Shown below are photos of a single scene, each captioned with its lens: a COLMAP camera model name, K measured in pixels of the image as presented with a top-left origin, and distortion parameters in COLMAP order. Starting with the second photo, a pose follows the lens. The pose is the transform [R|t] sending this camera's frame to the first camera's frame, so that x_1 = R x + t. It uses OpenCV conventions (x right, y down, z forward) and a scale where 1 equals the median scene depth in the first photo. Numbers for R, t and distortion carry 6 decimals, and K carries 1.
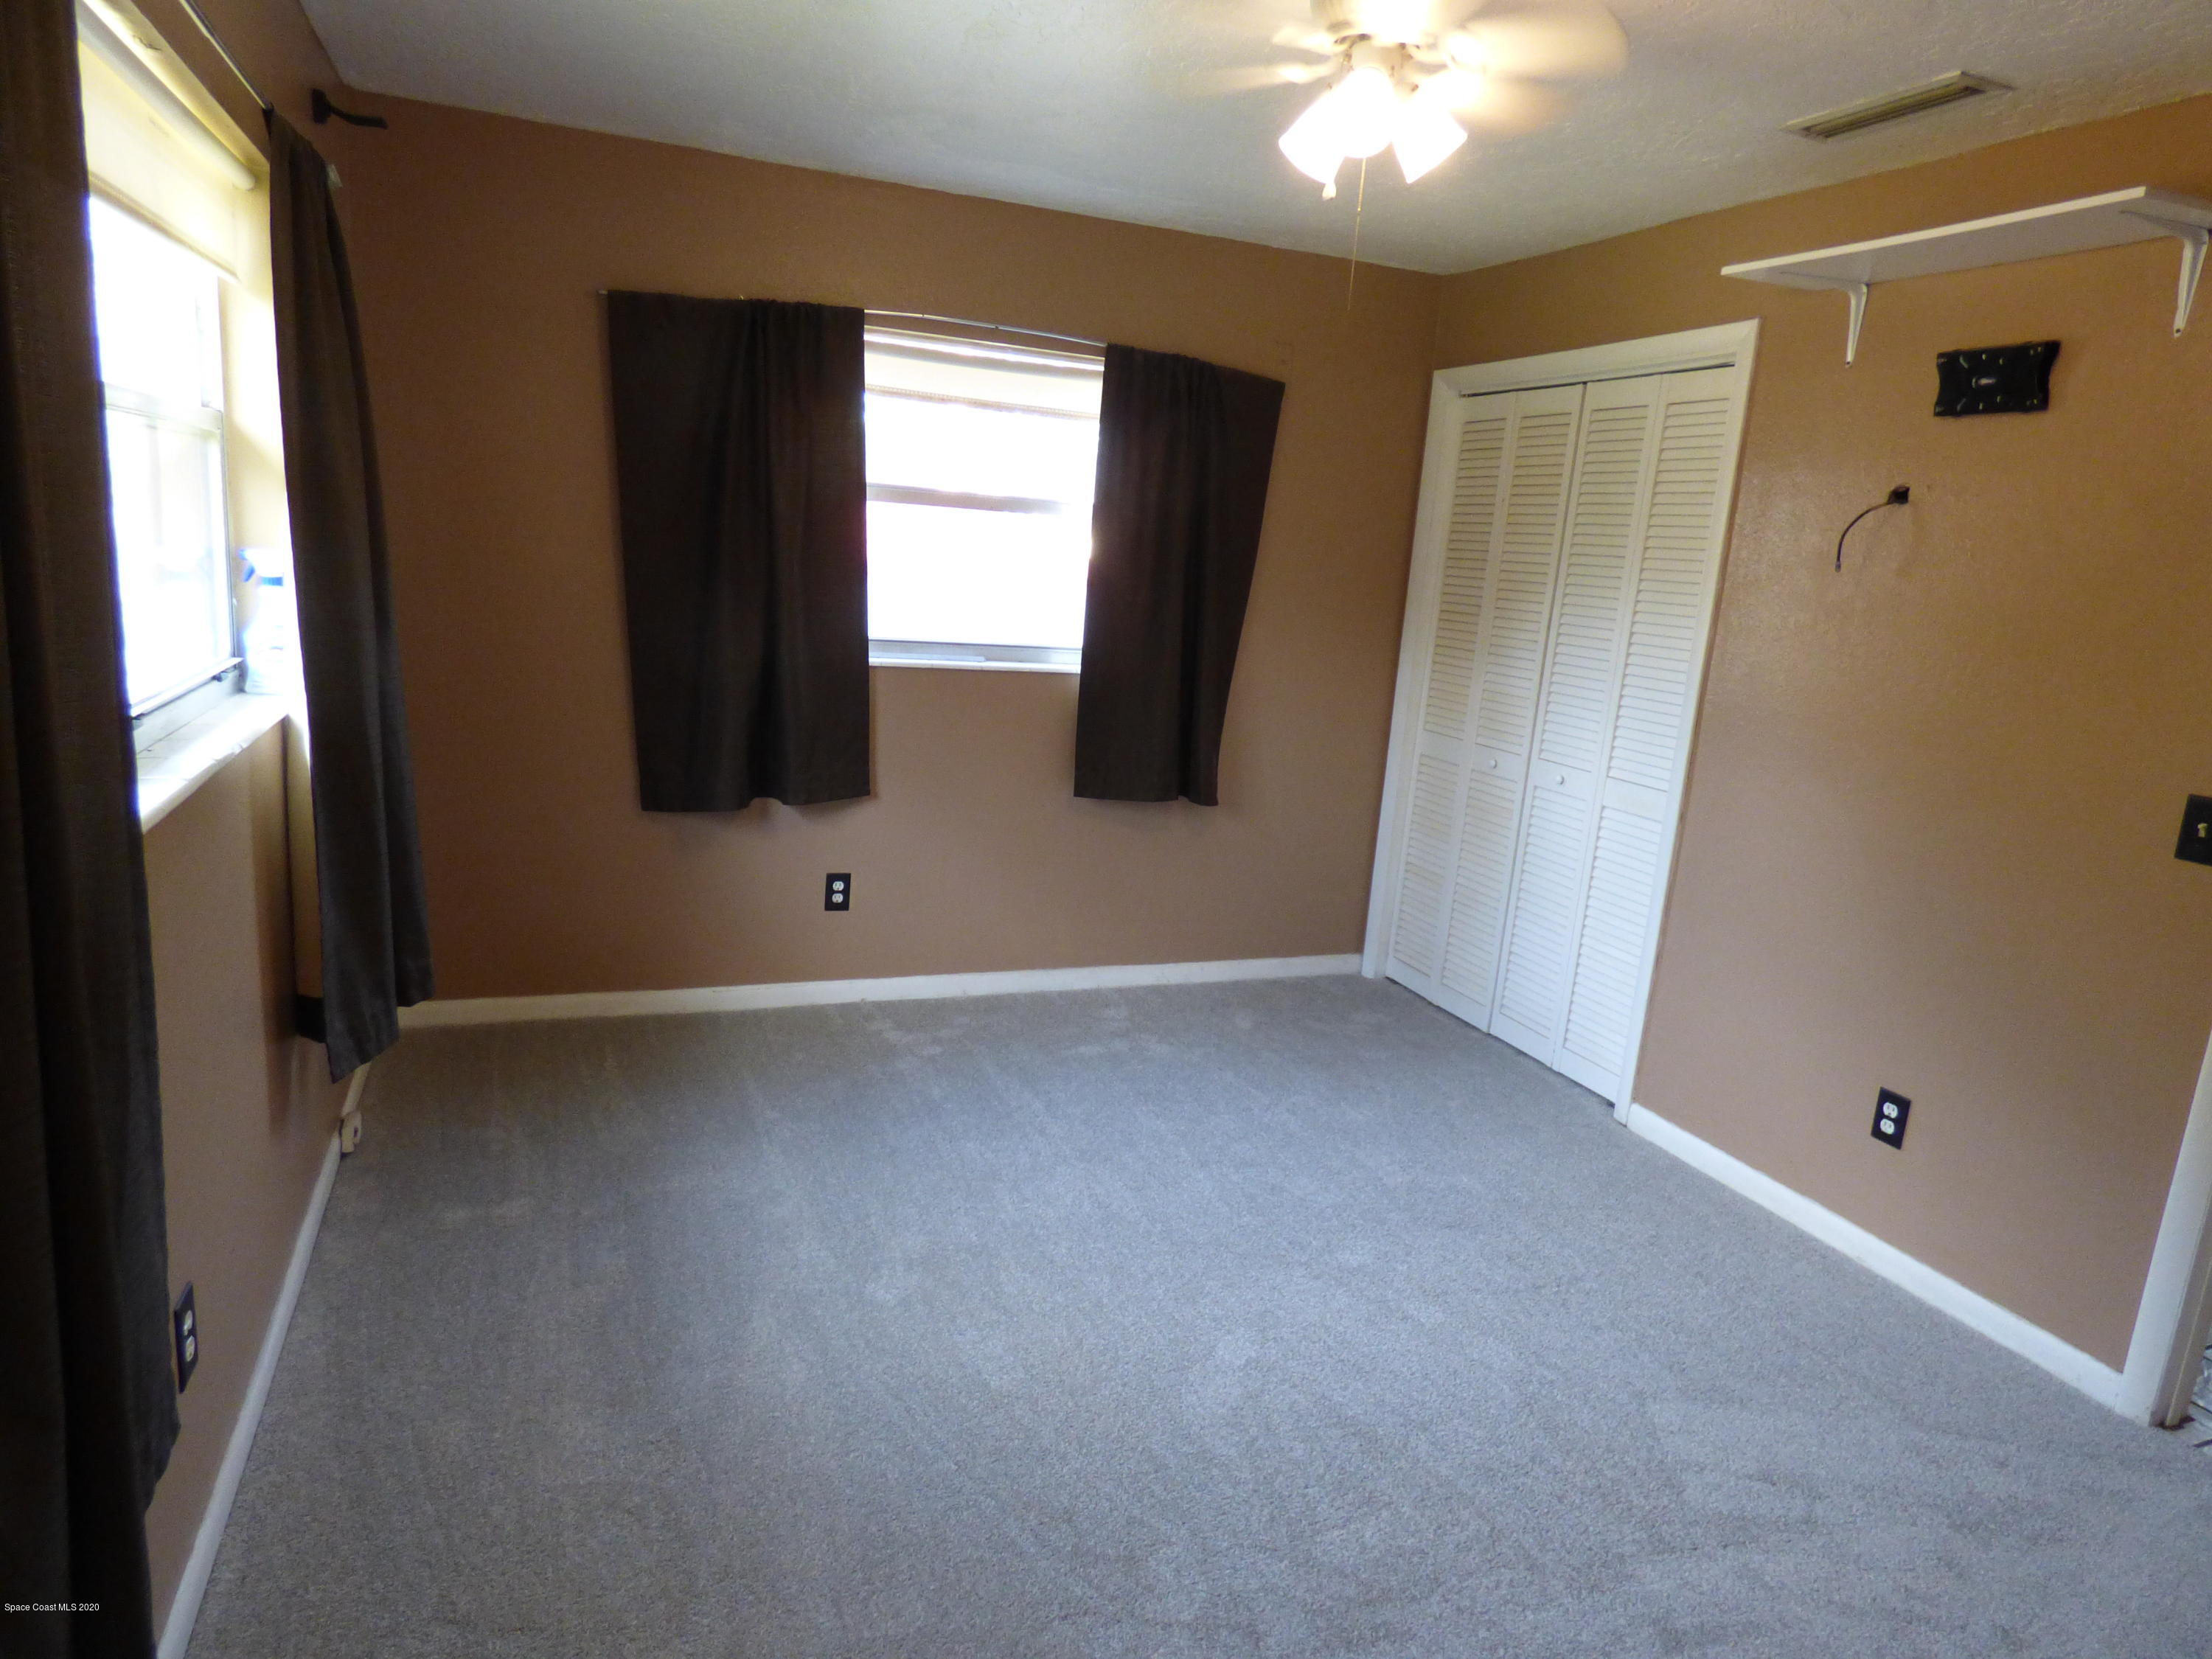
lens RADIAL K [[1356.3, 0, 1113.9], [0, 1356.3, 828.8], [0, 0, 1]] dist [-0.000258, -0.005254]
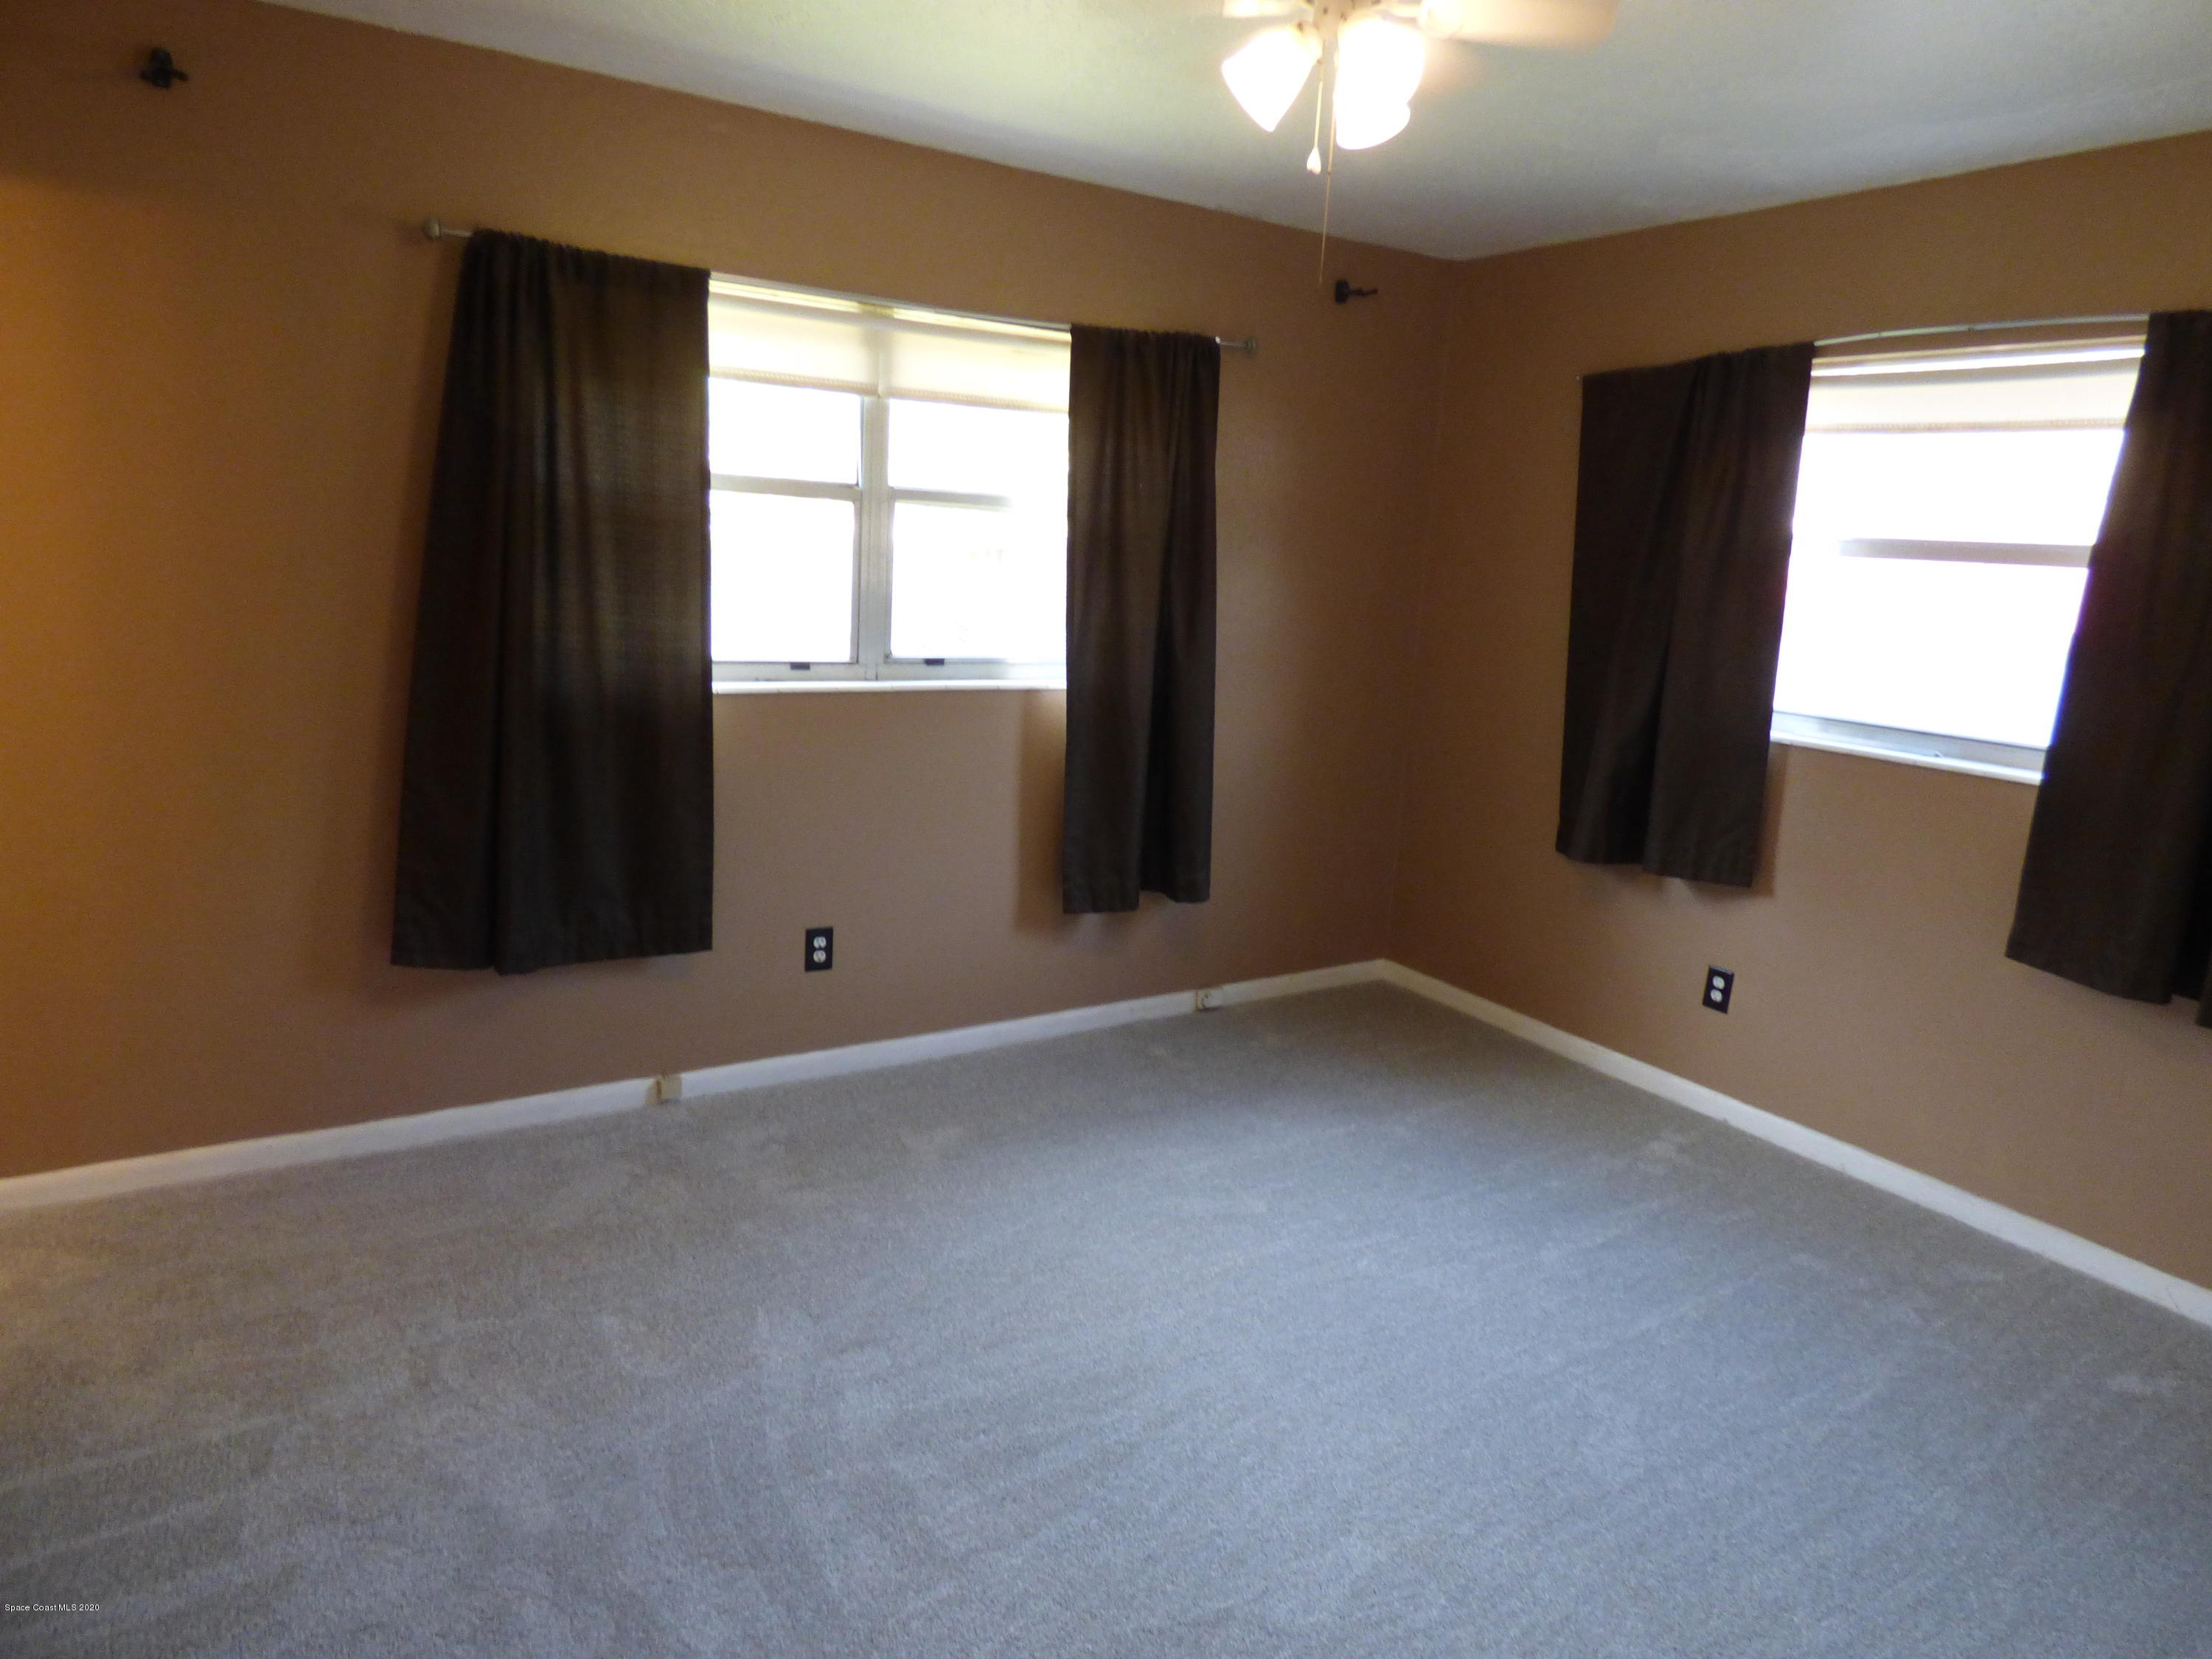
lens RADIAL K [[1356.3, 0, 1117.2], [0, 1356.3, 824.9], [0, 0, 1]] dist [-0.000258, -0.005254]
pose [[0.212574, 0.138791, -0.967238, 0.579685], [-0.253053, 0.963911, 0.082699, -0.033179], [0.943810, 0.227183, 0.240024, 0.398173]]
